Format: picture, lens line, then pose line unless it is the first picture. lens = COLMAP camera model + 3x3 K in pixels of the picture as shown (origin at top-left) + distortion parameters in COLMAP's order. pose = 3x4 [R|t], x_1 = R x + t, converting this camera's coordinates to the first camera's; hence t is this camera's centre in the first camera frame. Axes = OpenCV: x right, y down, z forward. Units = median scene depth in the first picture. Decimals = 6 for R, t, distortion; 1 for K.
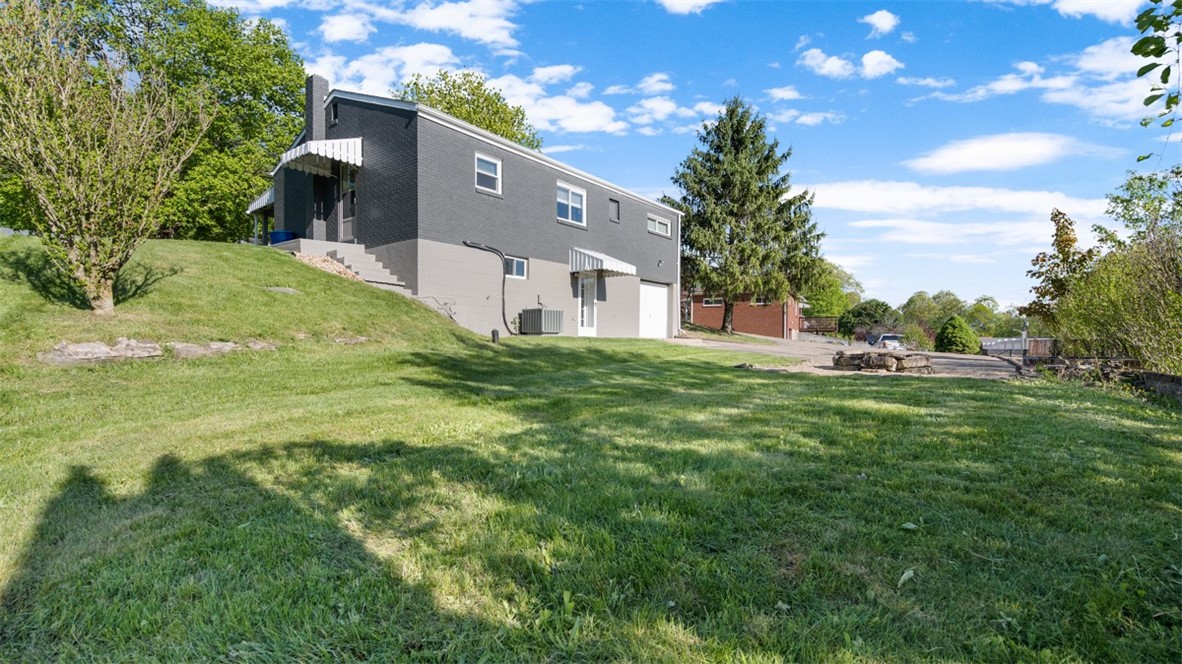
lens RADIAL K [[546.5, 0, 594.3], [0, 546.5, 334.1], [0, 0, 1]] dist [-0.001833, 0.000262]
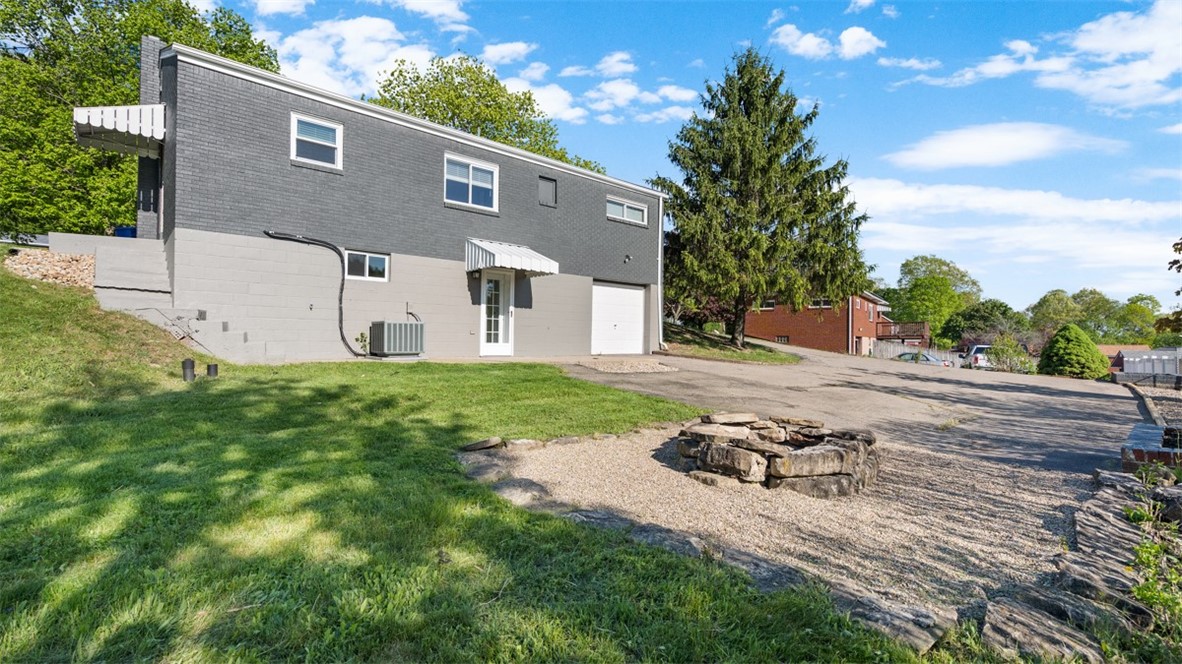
lens RADIAL K [[546.5, 0, 587.4], [0, 546.5, 323.8], [0, 0, 1]] dist [-0.001833, 0.000262]
pose [[0.984572, 0.002080, -0.174969, 0.193080], [-0.005818, 0.999766, -0.020850, -0.019476], [0.174884, 0.021546, 0.984353, 0.214287]]
